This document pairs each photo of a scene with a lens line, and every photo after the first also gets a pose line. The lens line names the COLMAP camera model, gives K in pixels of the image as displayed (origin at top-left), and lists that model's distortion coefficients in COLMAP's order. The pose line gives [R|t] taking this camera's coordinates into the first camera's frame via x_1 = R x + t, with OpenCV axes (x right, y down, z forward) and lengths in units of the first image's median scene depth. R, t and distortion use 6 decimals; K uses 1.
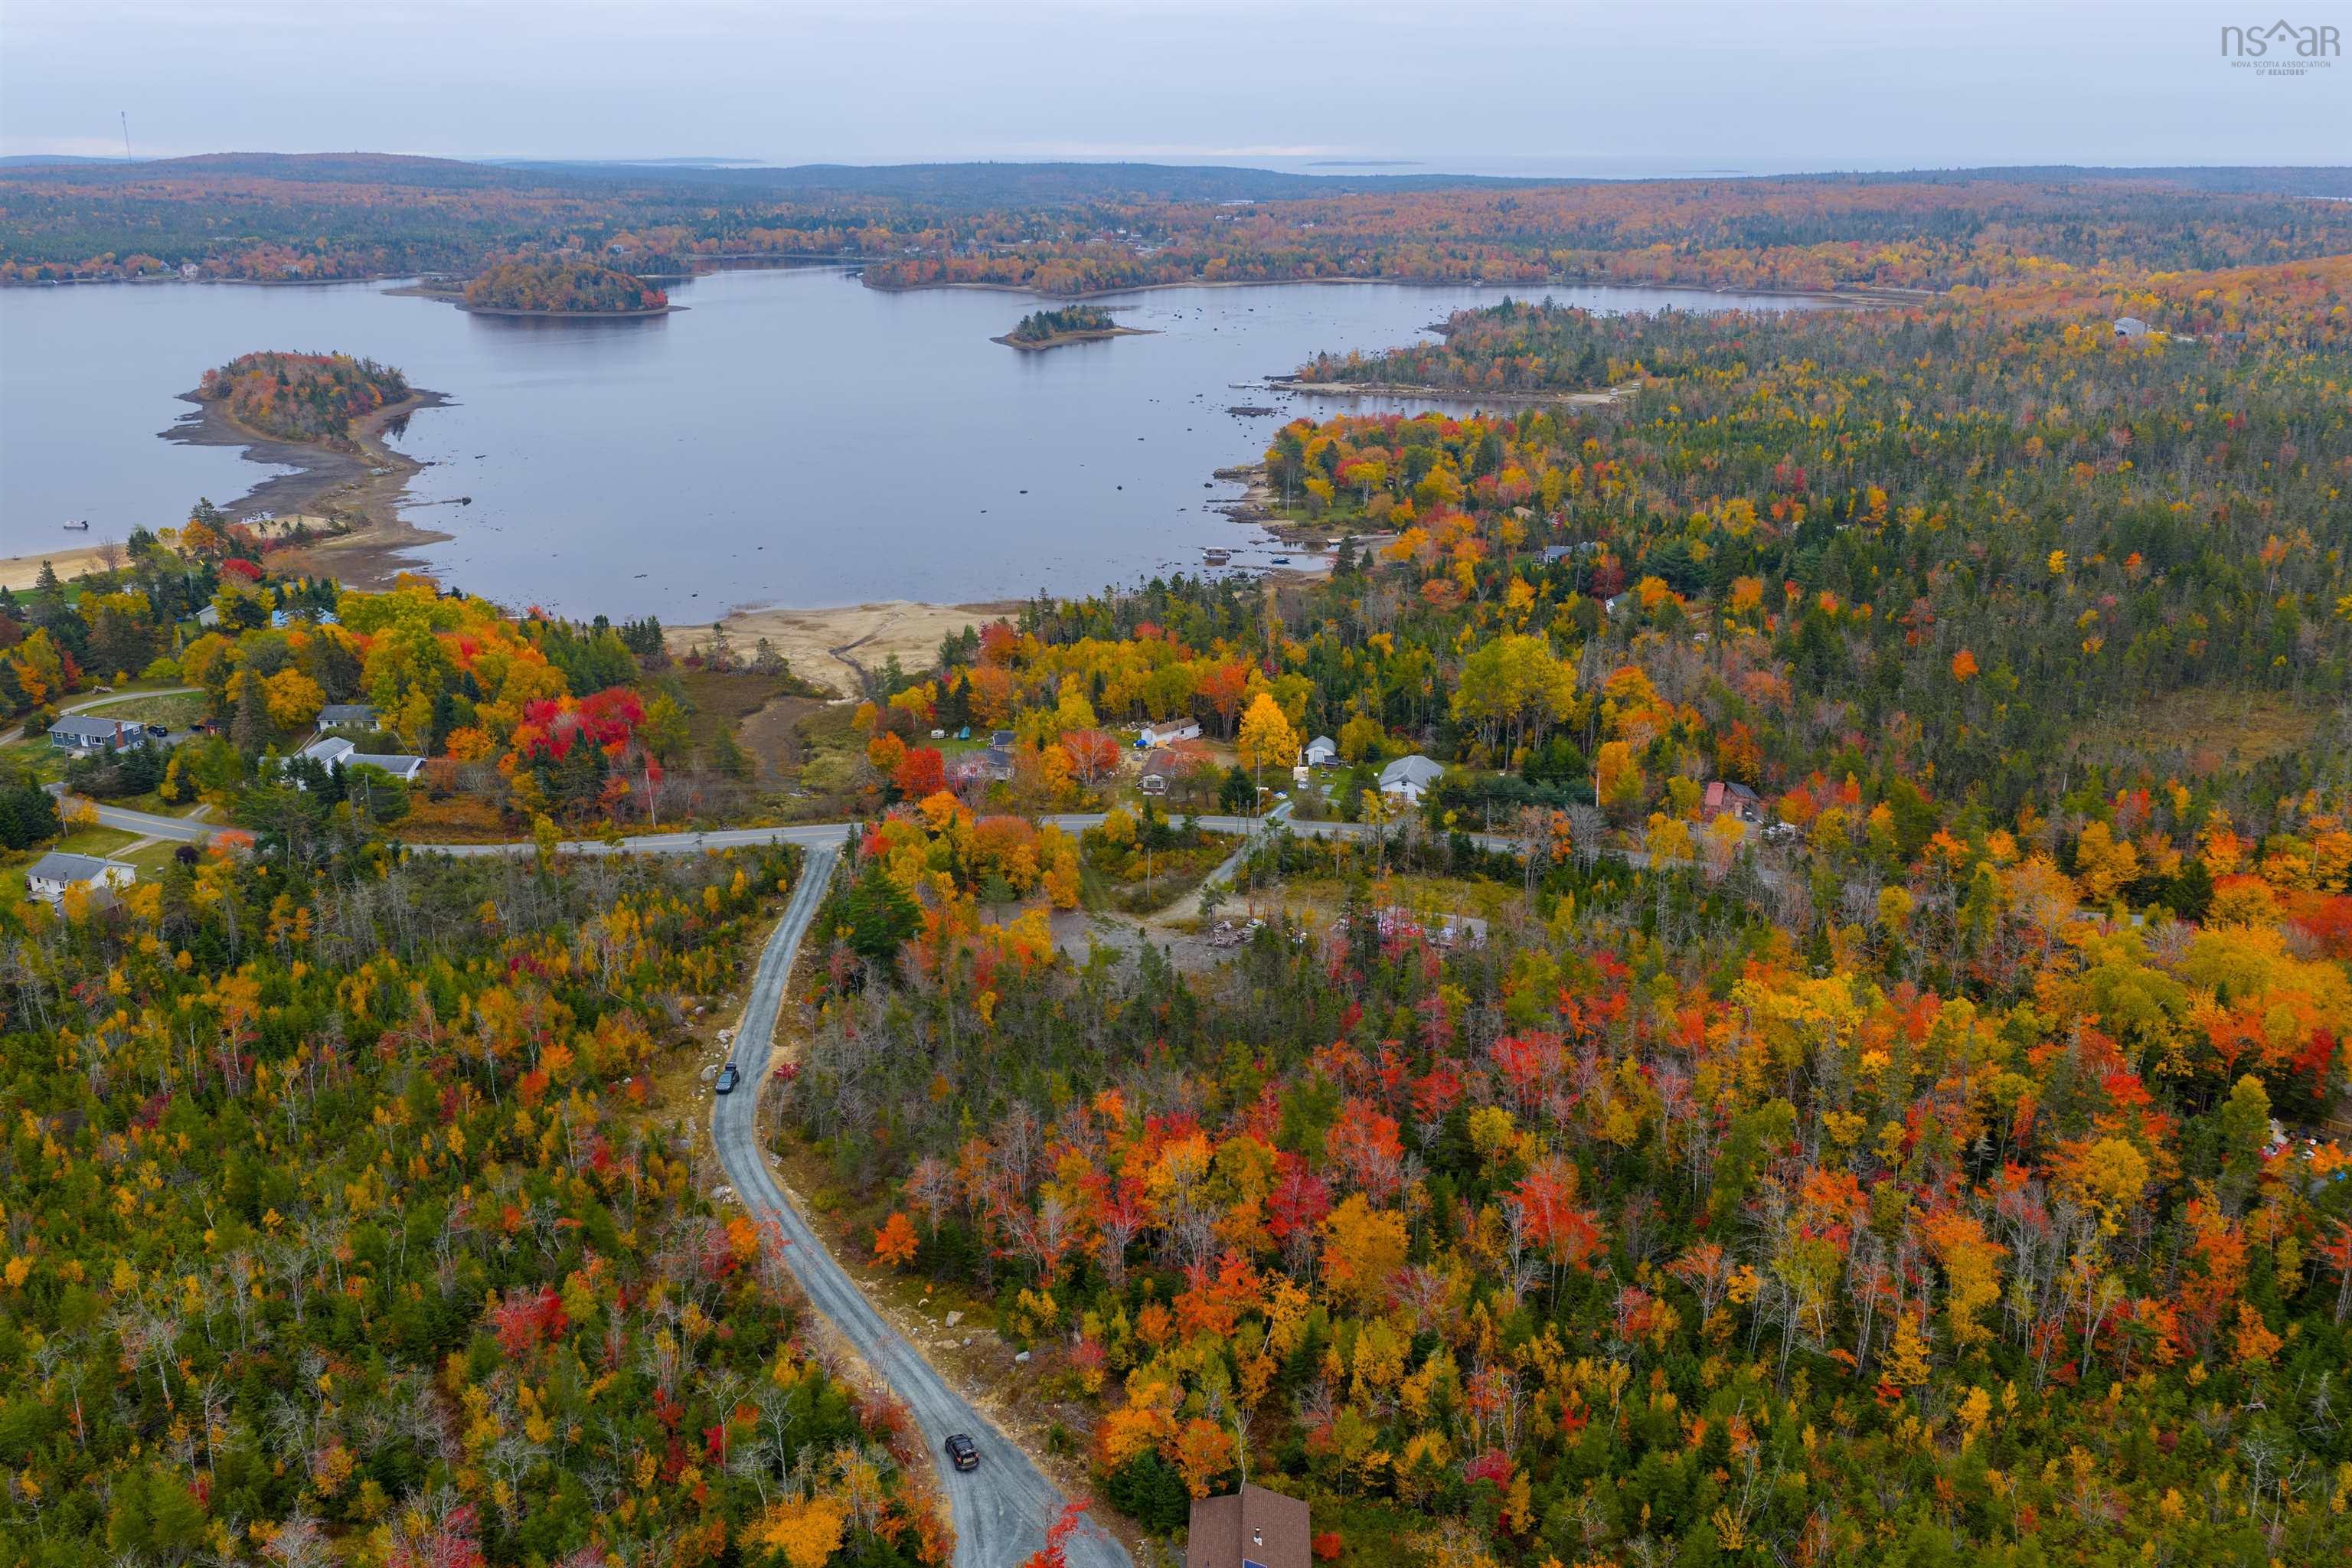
lens RADIAL K [[1940.2, 0, 1165.8], [0, 1940.2, 786.5], [0, 0, 1]] dist [0.010656, -0.019689]
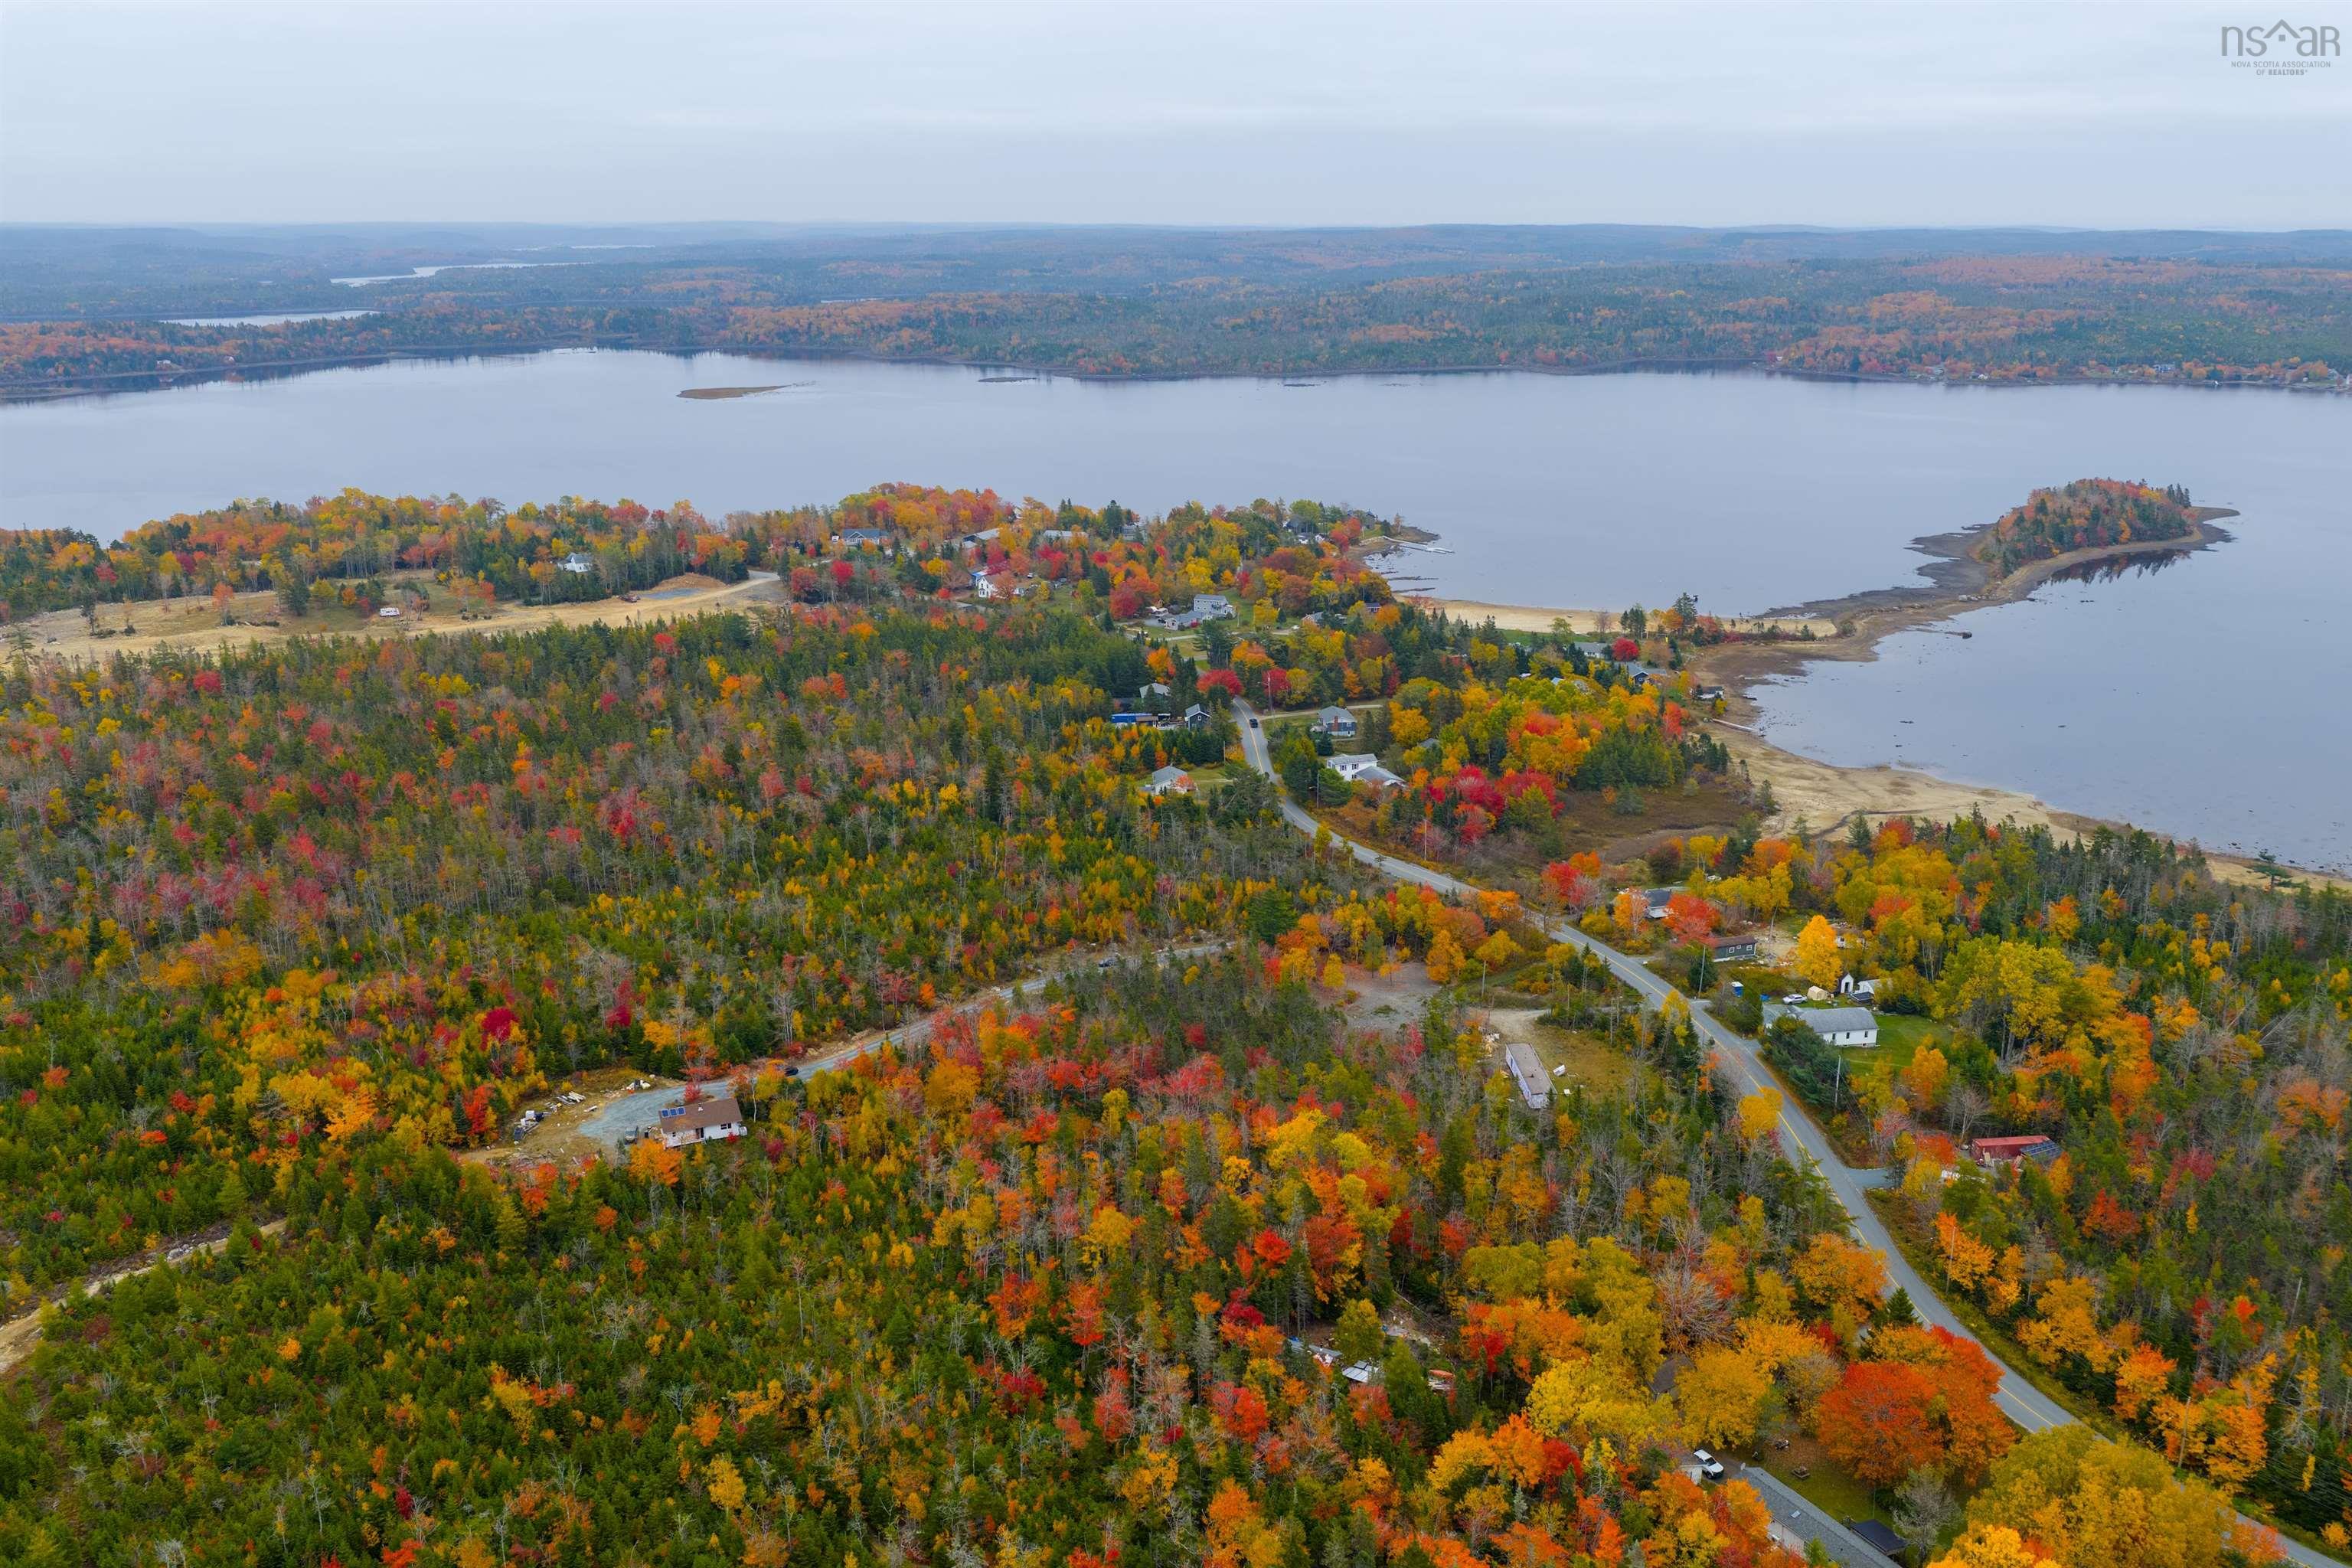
lens RADIAL K [[1940.2, 0, 1167.9], [0, 1940.2, 797.9], [0, 0, 1]] dist [0.010656, -0.019689]
pose [[0.421870, 0.257860, -0.869214, 0.299574], [-0.279024, 0.949100, 0.146136, -0.060361], [0.862654, 0.180881, 0.472346, 0.048713]]
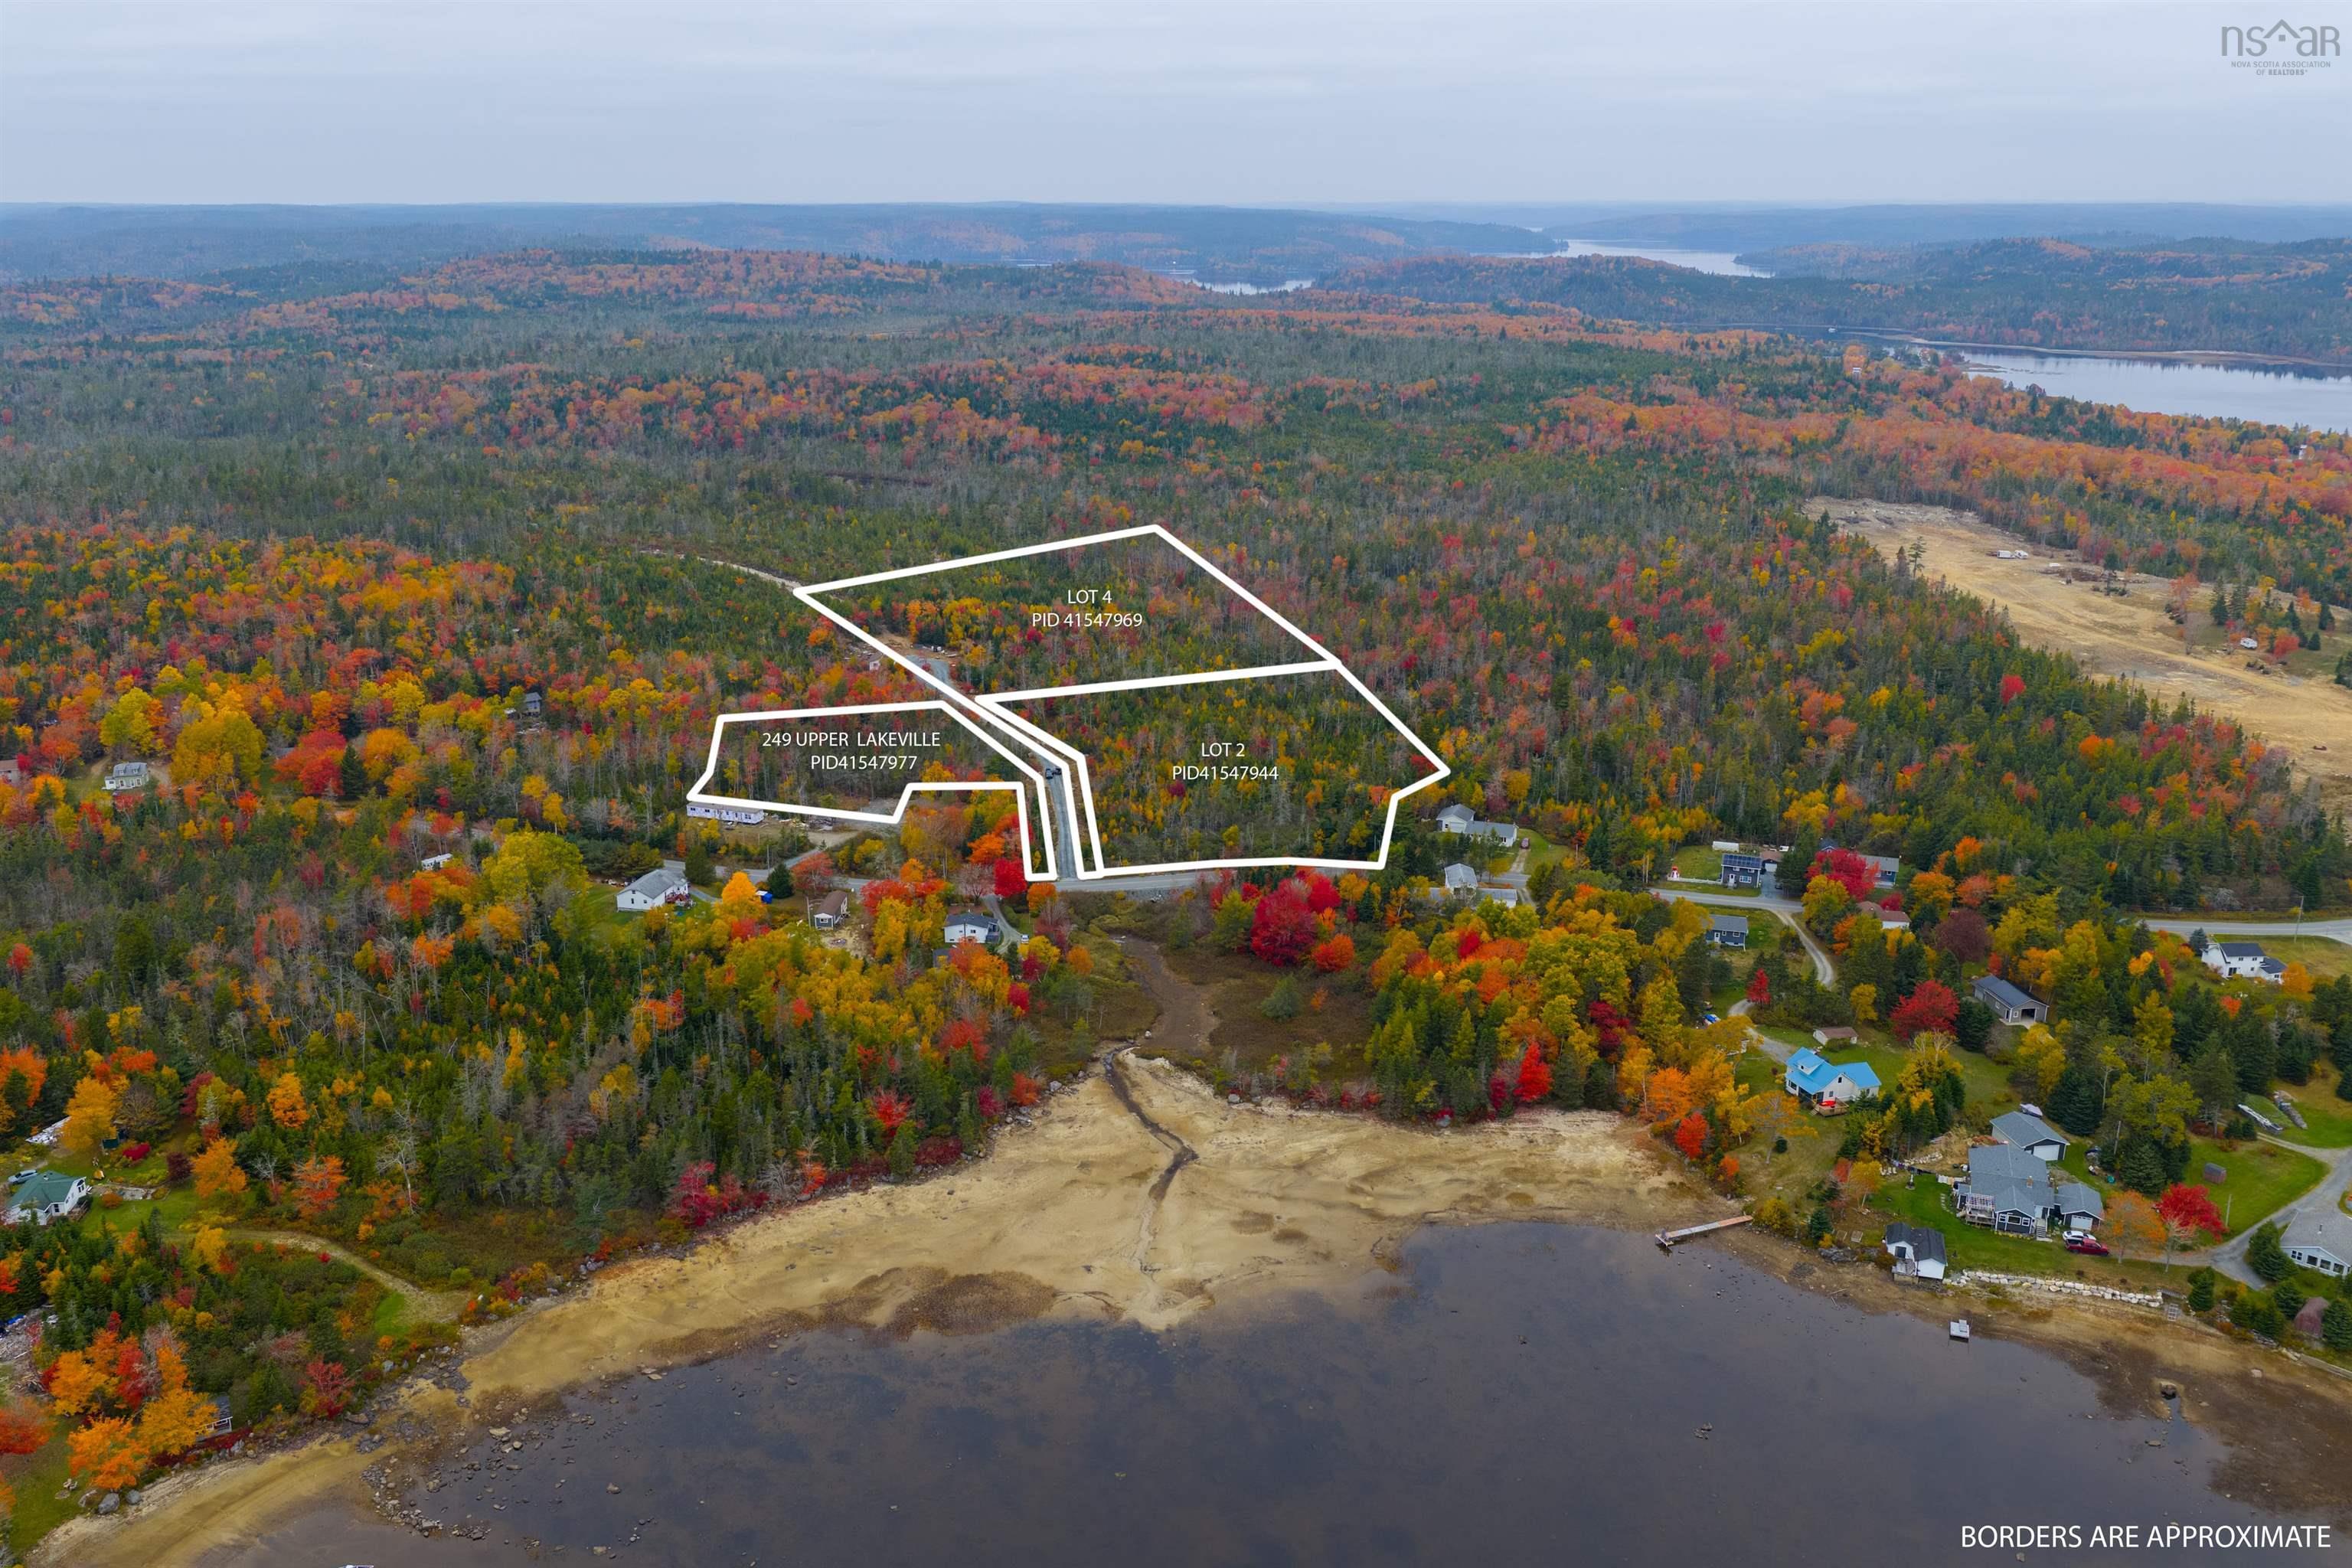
lens RADIAL K [[1940.2, 0, 1160.4], [0, 1940.2, 790.0], [0, 0, 1]] dist [0.010656, -0.019689]
pose [[-0.999010, 0.008680, -0.043641, -0.058569], [-0.017908, 0.819413, 0.572924, -0.288255], [0.040733, 0.573138, -0.818446, 0.711133]]
